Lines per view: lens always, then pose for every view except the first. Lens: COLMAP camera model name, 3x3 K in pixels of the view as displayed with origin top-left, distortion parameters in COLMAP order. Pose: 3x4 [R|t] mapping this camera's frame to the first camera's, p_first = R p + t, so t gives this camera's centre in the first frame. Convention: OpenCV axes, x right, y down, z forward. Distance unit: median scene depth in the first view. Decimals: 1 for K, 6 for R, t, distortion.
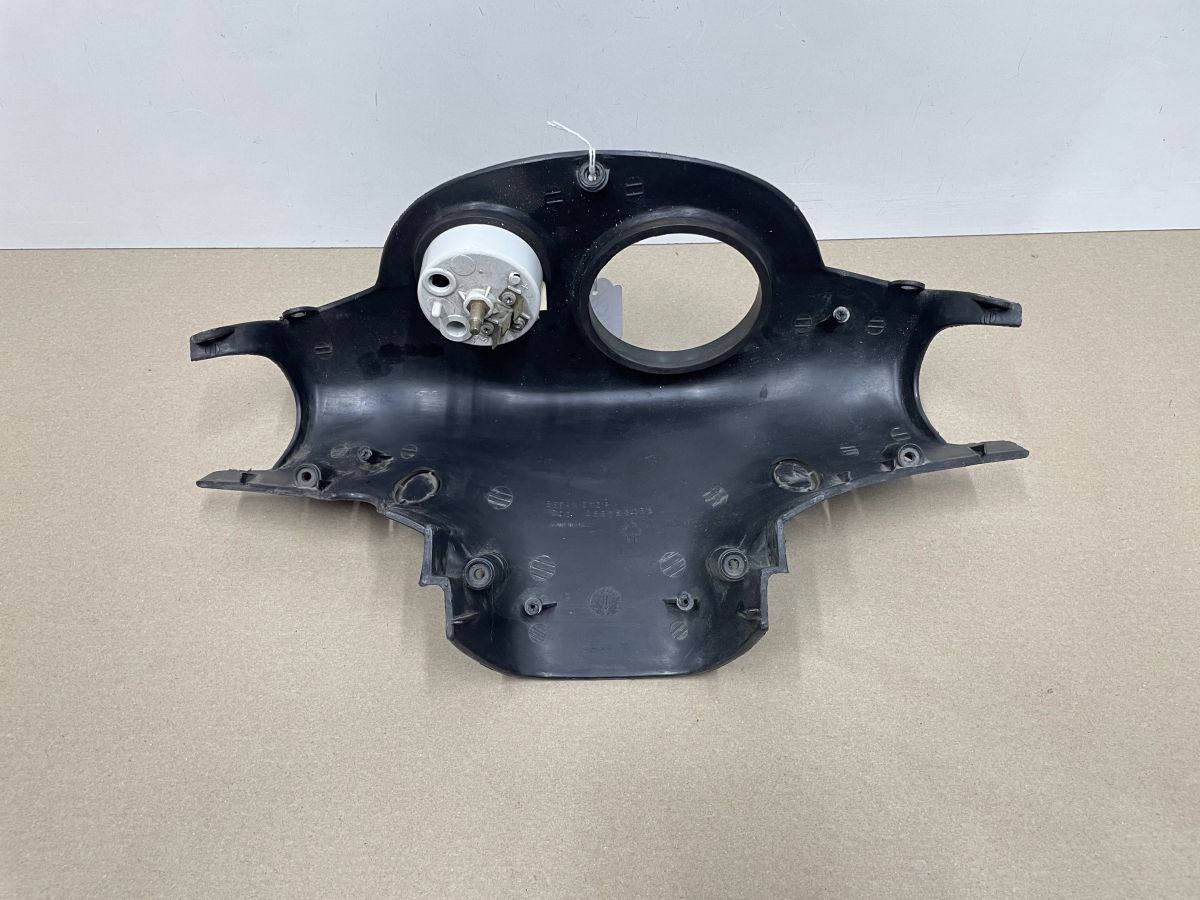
lens RADIAL K [[913.3, 0, 586.5], [0, 913.3, 445.6], [0, 0, 1]] dist [0.082051, -0.121461]
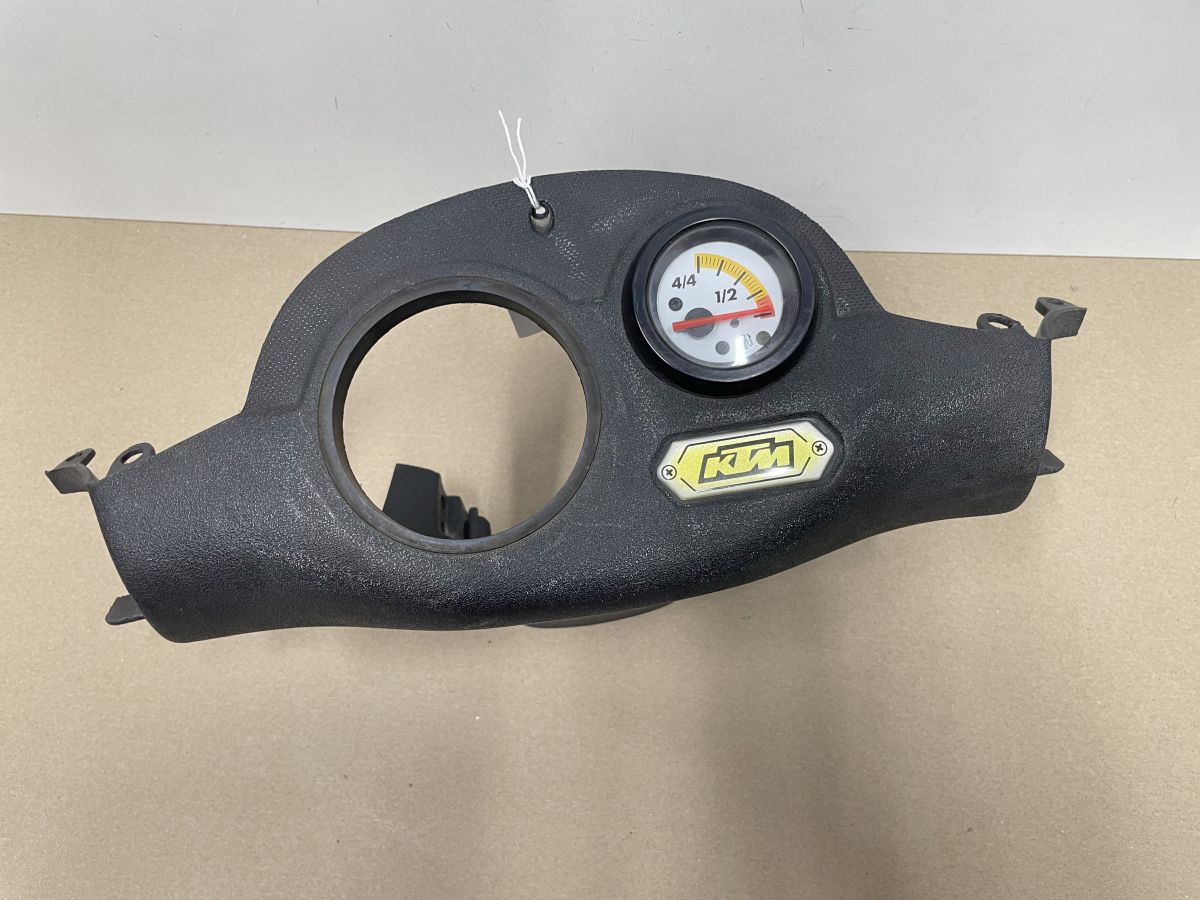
lens RADIAL K [[913.3, 0, 586.5], [0, 913.3, 445.6], [0, 0, 1]] dist [0.082051, -0.121461]
pose [[0.997404, 0.058312, -0.042254, 0.081851], [-0.042961, 0.952740, 0.300734, -0.419008], [0.057794, -0.298138, 0.952772, 0.099772]]
